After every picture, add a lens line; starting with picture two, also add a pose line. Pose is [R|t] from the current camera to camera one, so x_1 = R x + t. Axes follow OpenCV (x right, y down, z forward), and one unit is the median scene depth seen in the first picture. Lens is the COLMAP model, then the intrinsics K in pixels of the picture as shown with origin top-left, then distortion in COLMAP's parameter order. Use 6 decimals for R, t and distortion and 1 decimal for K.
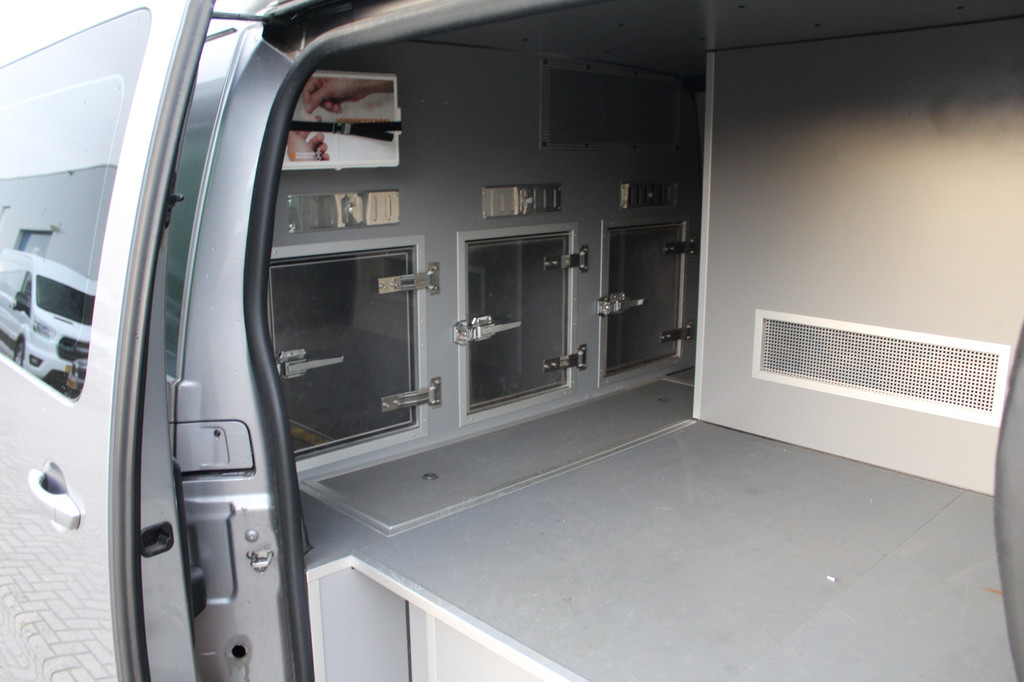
lens RADIAL K [[845.3, 0, 512.0], [0, 845.3, 341.0], [0, 0, 1]] dist [-0.169913, 0.148827]
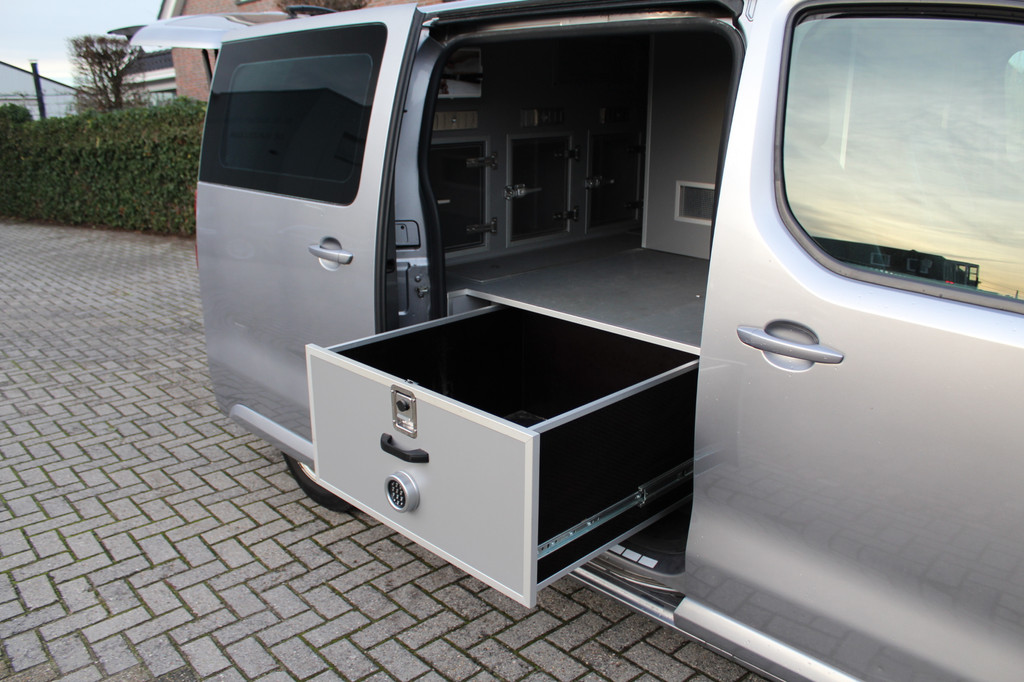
lens RADIAL K [[845.3, 0, 512.0], [0, 845.3, 341.0], [0, 0, 1]] dist [-0.169913, 0.148827]
pose [[0.999788, -0.000054, 0.020582, -0.089290], [-0.001695, 0.996384, 0.084942, 0.150525], [-0.020512, -0.084959, 0.996173, -0.773603]]
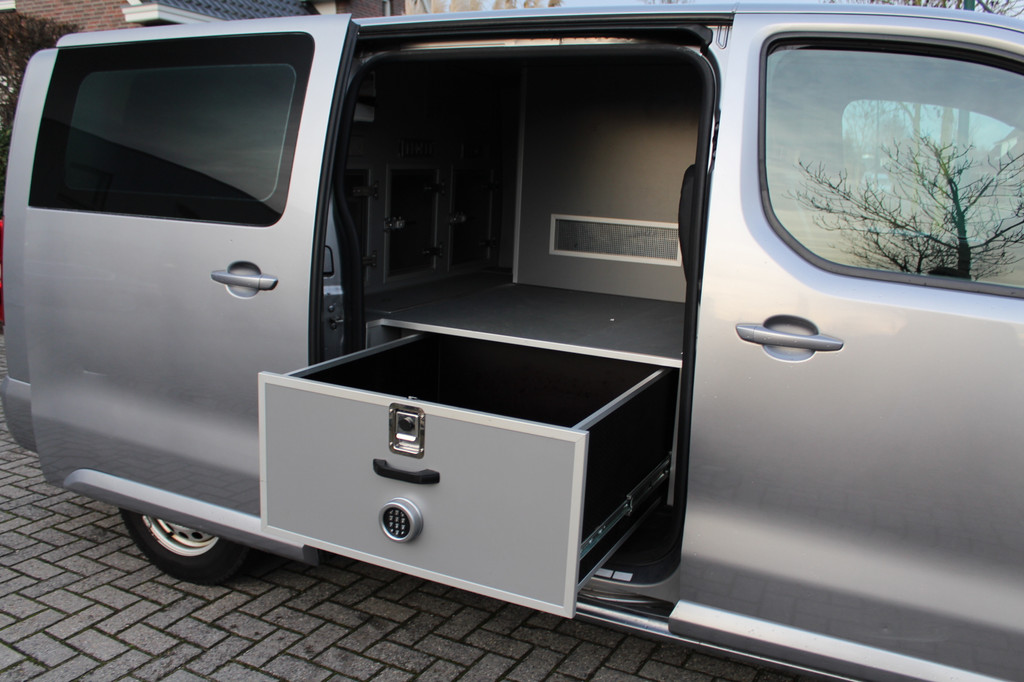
lens RADIAL K [[913.1, 0, 512.0], [0, 913.1, 341.0], [0, 0, 1]] dist [-0.165115, 0.157247]
pose [[0.937343, -0.025904, 0.347444, -0.461979], [0.027357, 0.999625, 0.000723, 0.227170], [-0.347332, 0.008827, 0.937701, -0.771078]]
